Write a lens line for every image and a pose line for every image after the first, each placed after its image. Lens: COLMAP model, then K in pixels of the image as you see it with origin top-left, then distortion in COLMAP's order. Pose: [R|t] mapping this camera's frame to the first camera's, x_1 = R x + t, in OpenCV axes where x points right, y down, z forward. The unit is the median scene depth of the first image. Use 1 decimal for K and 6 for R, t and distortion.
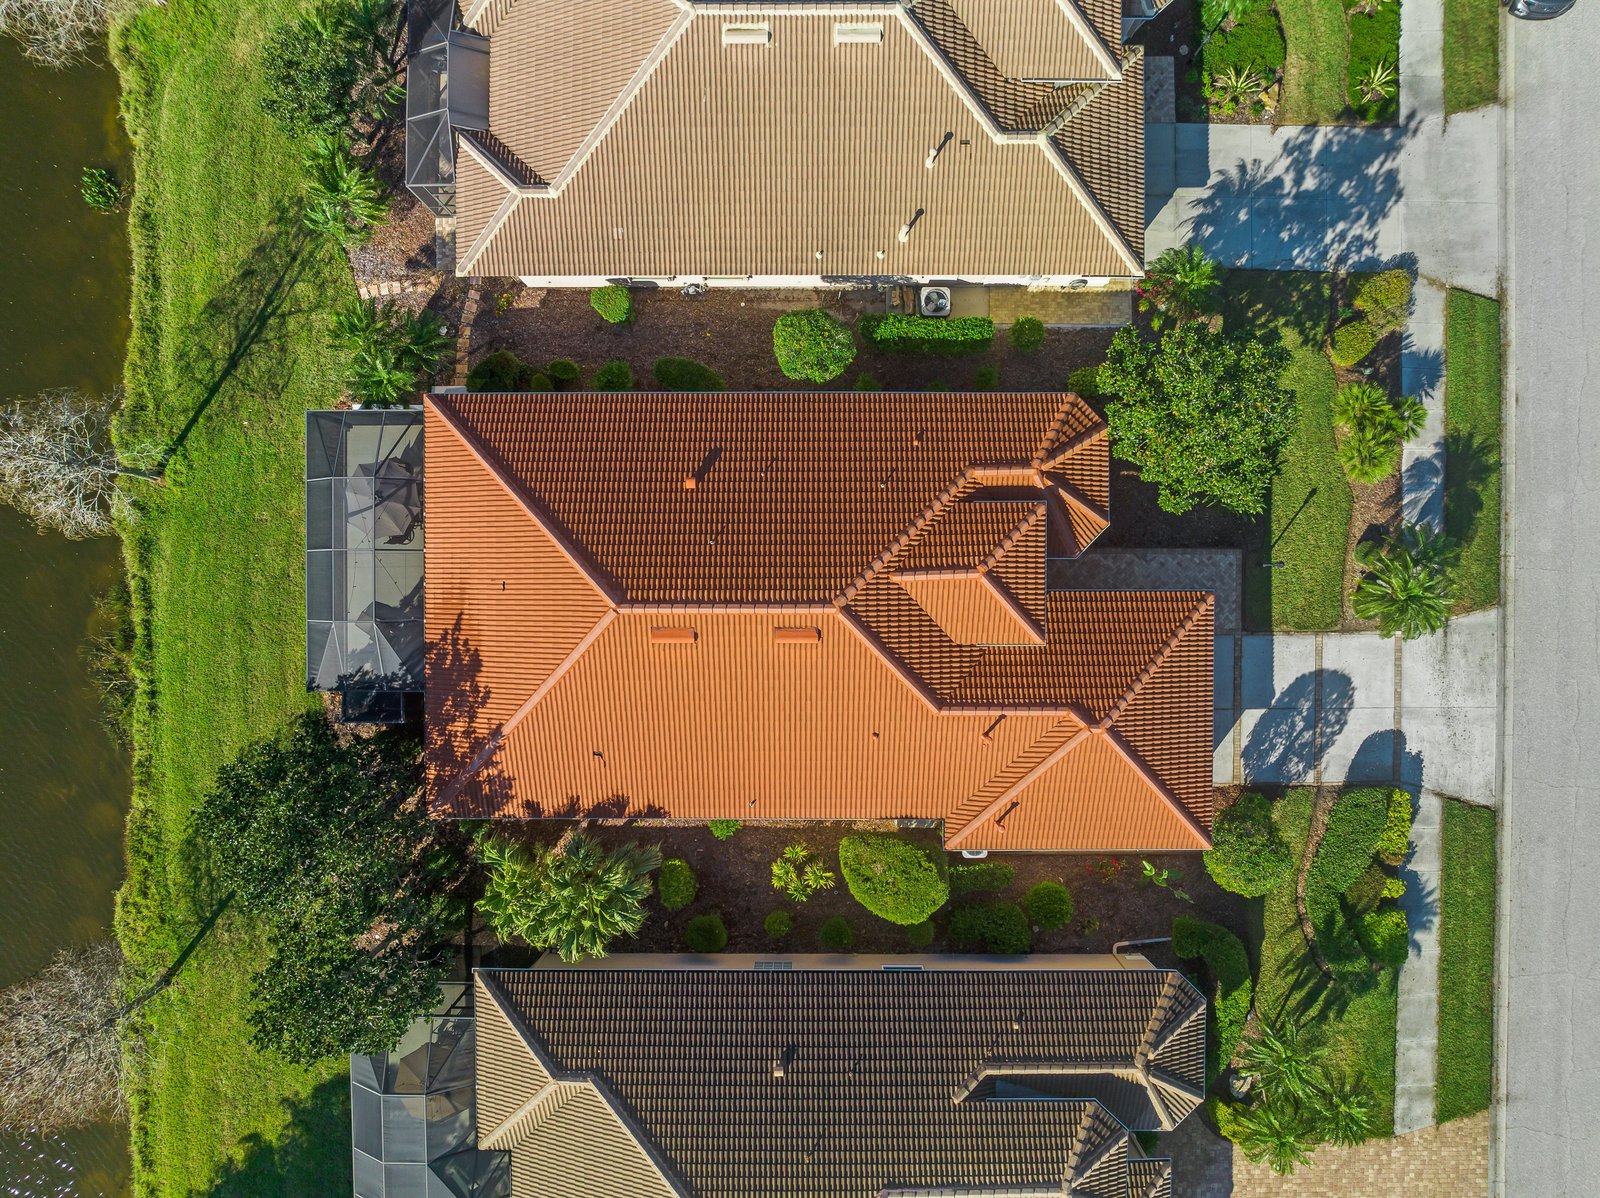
lens RADIAL K [[1122.9, 0, 804.4], [0, 1122.9, 605.1], [0, 0, 1]] dist [-0.045722, 0.010409]
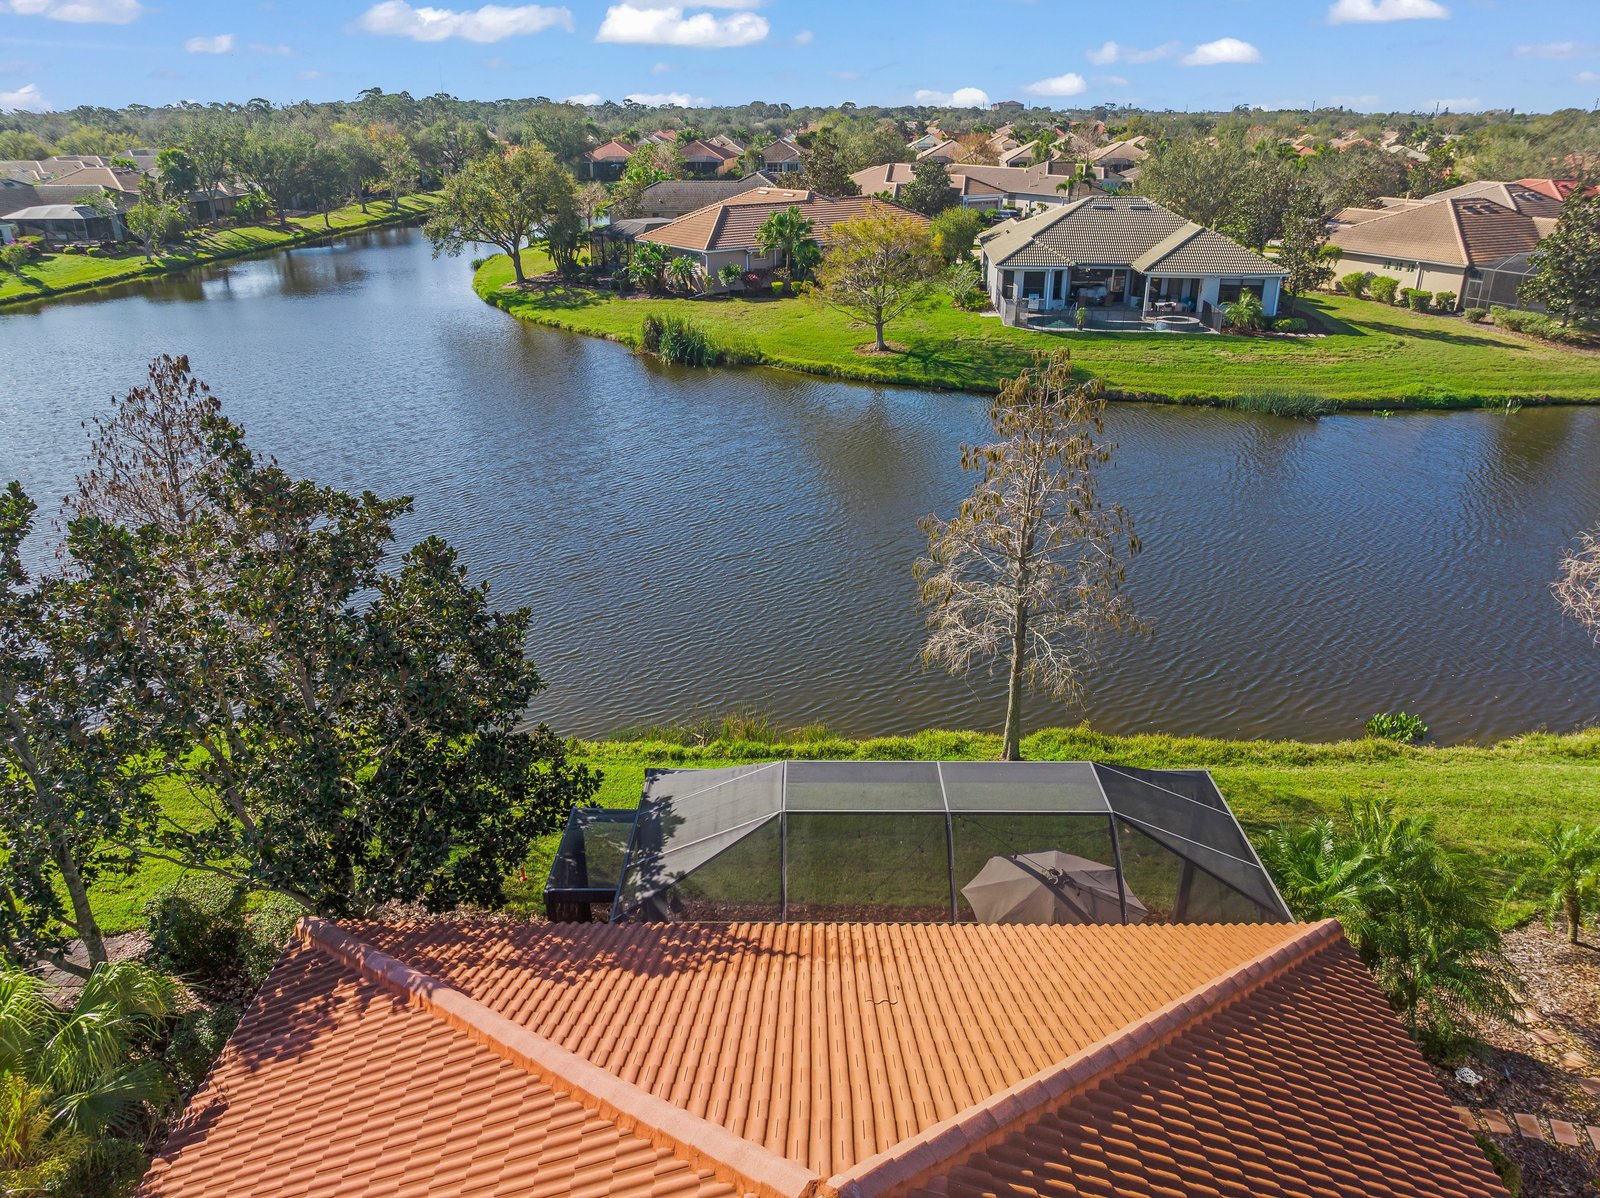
lens RADIAL K [[1122.9, 0, 805.6], [0, 1122.9, 600.3], [0, 0, 1]] dist [-0.045722, 0.010409]
pose [[-0.008742, 0.406705, -0.913518, -0.014889], [-0.999959, -0.005671, 0.007045, 0.003705], [-0.002316, 0.913542, 0.406738, 0.664753]]
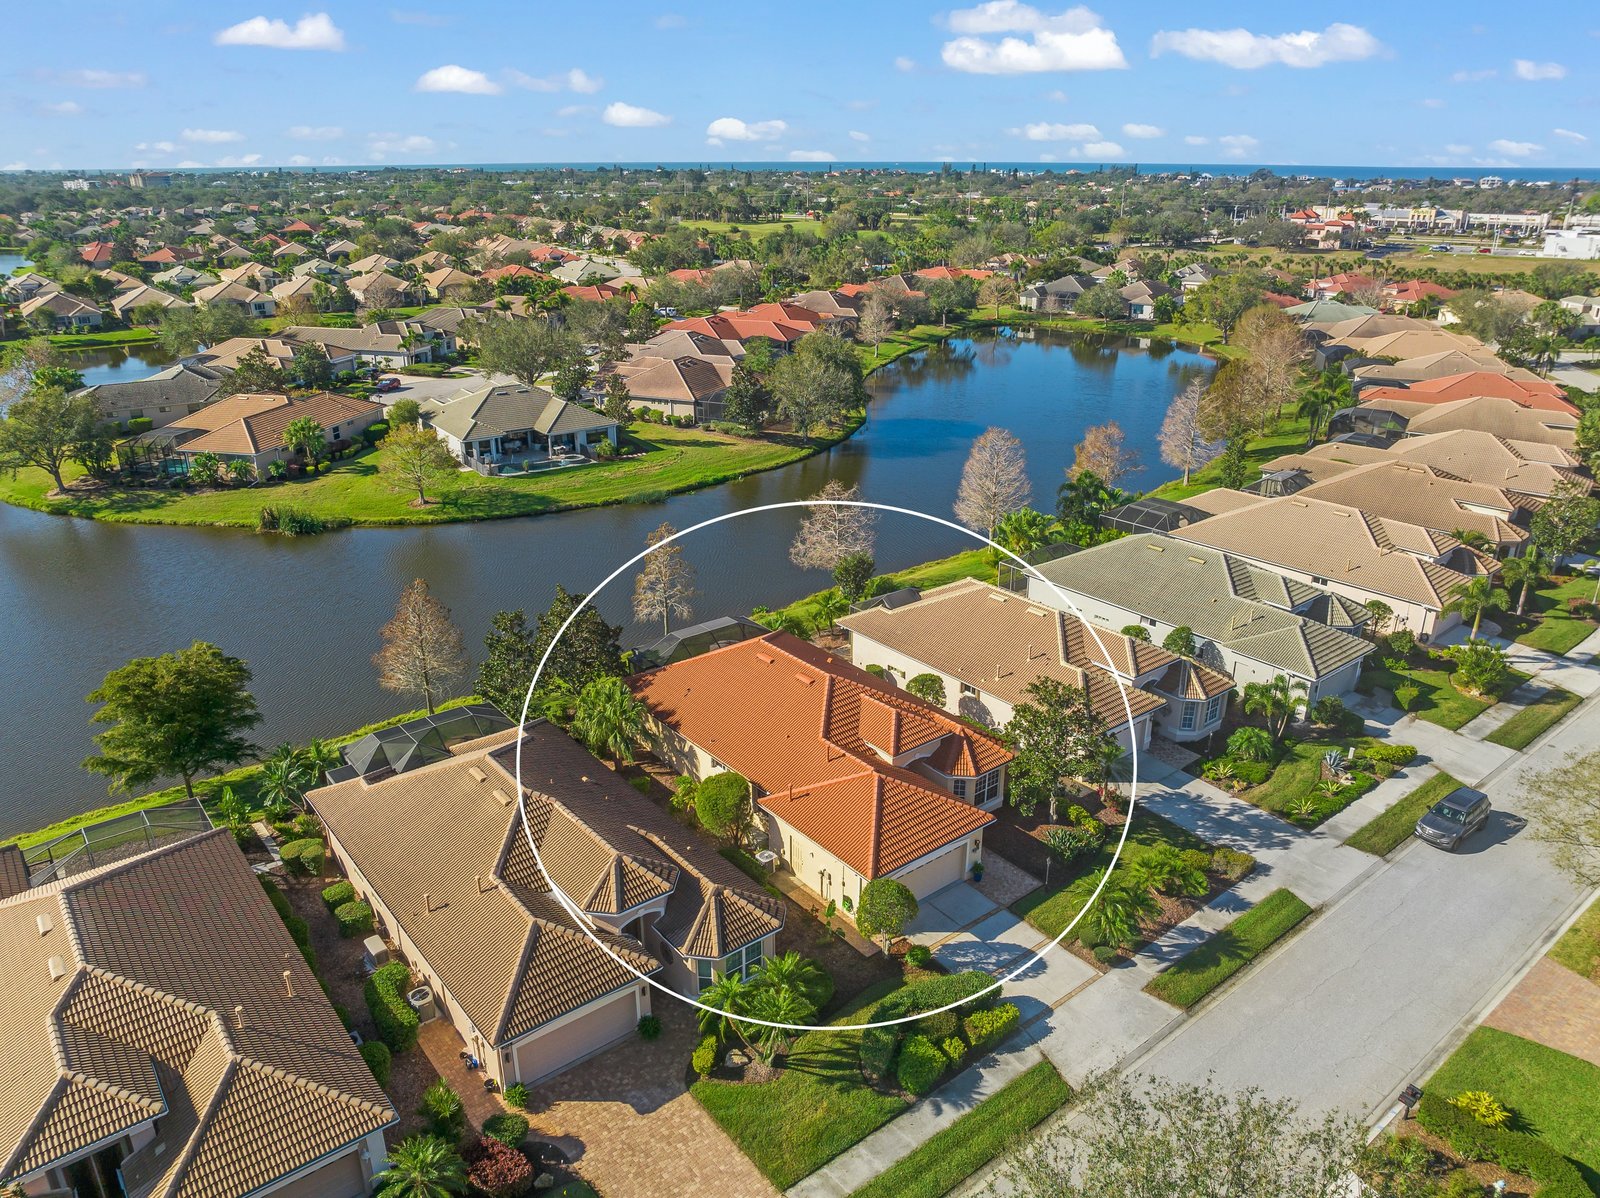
lens RADIAL K [[1122.9, 0, 793.8], [0, 1122.9, 597.7], [0, 0, 1]] dist [-0.045722, 0.010409]
pose [[0.621203, 0.289410, -0.728250, 1.120066], [-0.783632, 0.223171, -0.579755, 0.940071], [-0.005262, 0.930826, 0.365426, 0.142173]]
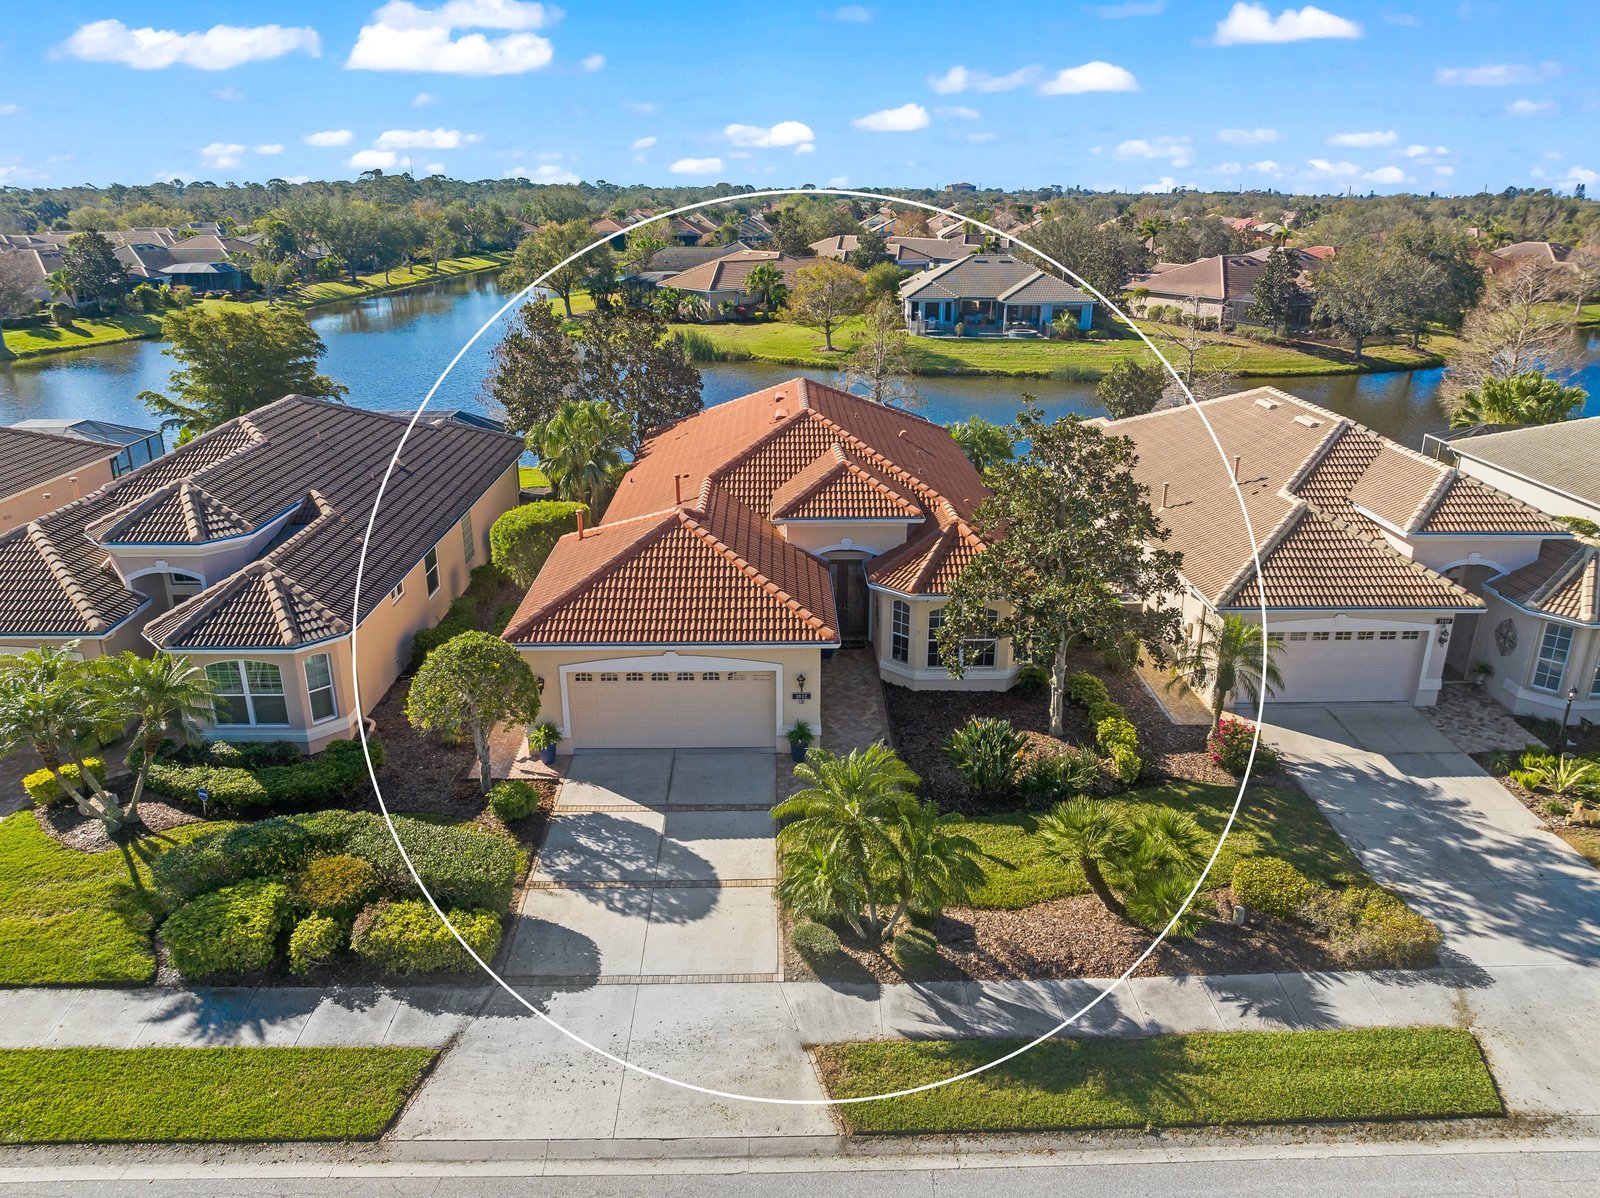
lens RADIAL K [[1122.9, 0, 802.2], [0, 1122.9, 603.5], [0, 0, 1]] dist [-0.045722, 0.010409]
pose [[0.021118, 0.350959, -0.936153, 0.977548], [-0.999751, 0.000647, -0.022310, 0.026612], [-0.007224, 0.936391, 0.350885, 0.646067]]
